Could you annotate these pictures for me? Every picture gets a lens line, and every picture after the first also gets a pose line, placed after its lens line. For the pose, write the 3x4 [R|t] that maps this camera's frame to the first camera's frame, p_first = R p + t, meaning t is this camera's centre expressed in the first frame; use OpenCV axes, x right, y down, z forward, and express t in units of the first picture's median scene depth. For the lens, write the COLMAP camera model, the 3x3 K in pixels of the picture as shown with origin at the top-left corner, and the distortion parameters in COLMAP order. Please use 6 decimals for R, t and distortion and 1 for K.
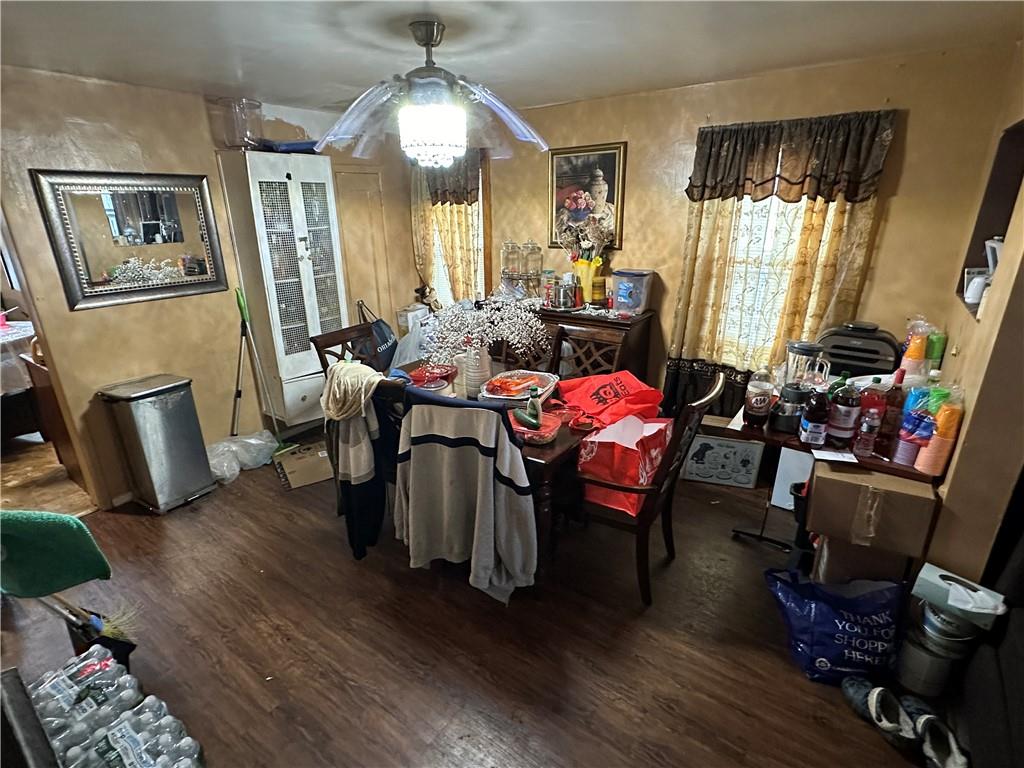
lens RADIAL K [[510.1, 0, 509.2], [0, 510.1, 388.9], [0, 0, 1]] dist [-0.002988, 0.000067]
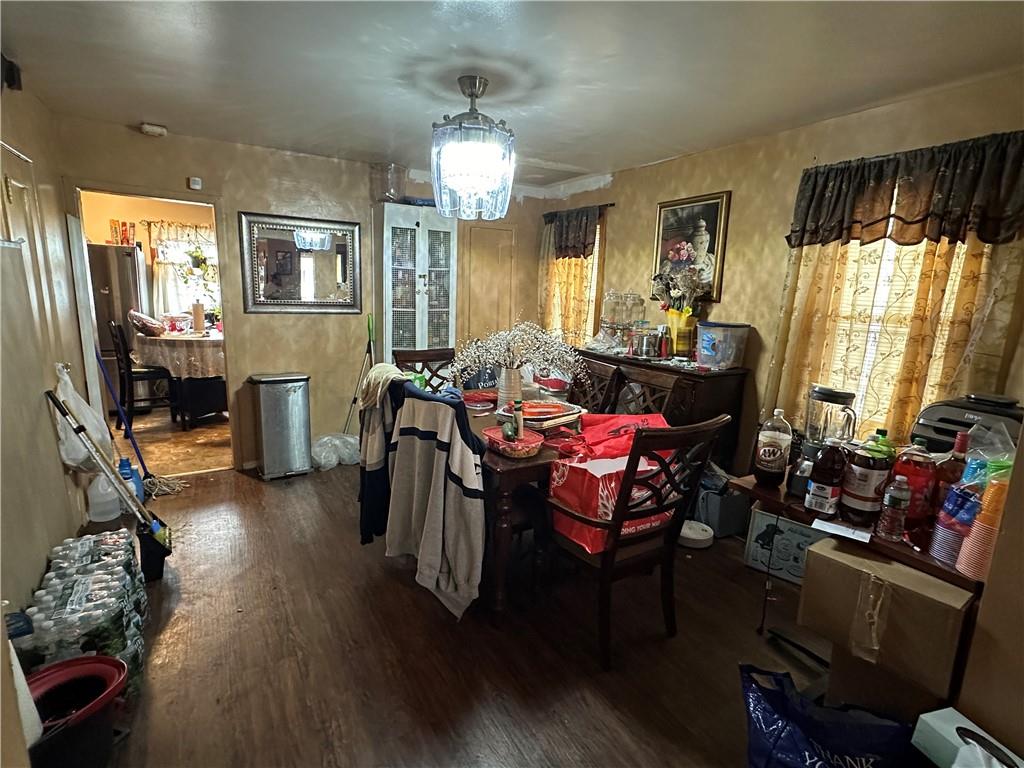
lens RADIAL K [[510.1, 0, 508.9], [0, 510.1, 387.5], [0, 0, 1]] dist [-0.002988, 0.000067]
pose [[0.913222, 0.121278, -0.388995, 0.309365], [-0.180437, 0.976336, -0.119208, 0.070252], [0.365333, 0.179052, 0.913494, 0.055051]]
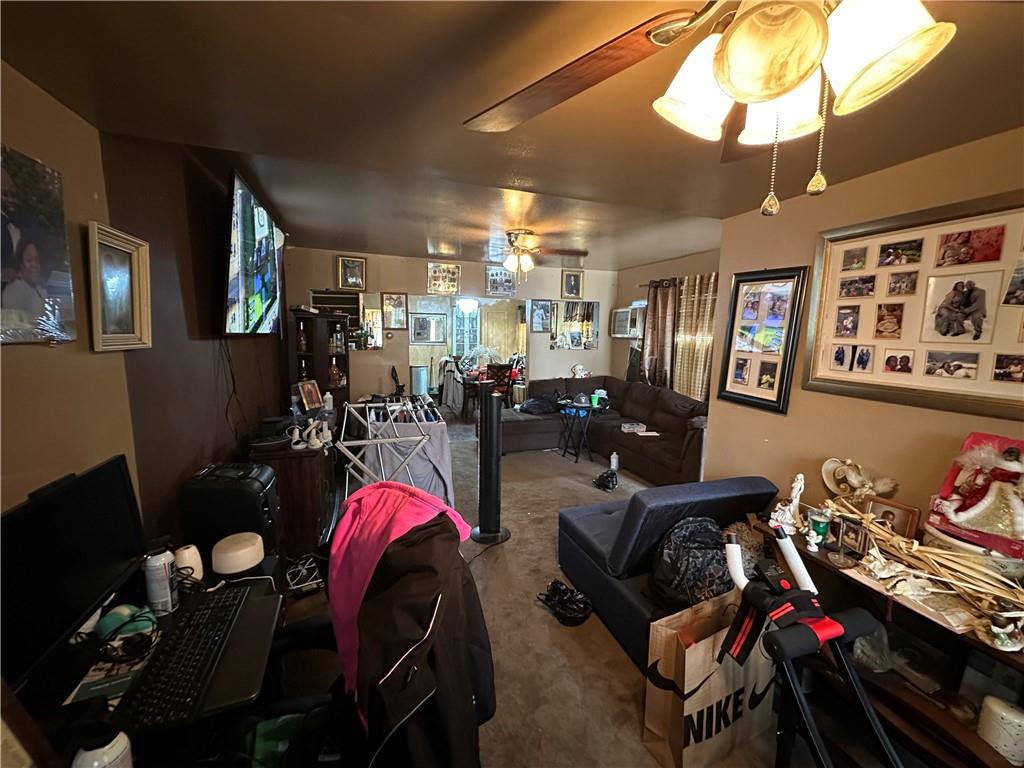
lens RADIAL K [[408.9, 0, 514.8], [0, 408.9, 377.9], [0, 0, 1]] dist [-0.000104, -0.000141]
pose [[0.818467, 0.086349, -0.568027, 1.640072], [-0.212396, 0.964081, -0.159485, 0.421746], [0.533853, 0.251181, 0.807409, -1.079922]]
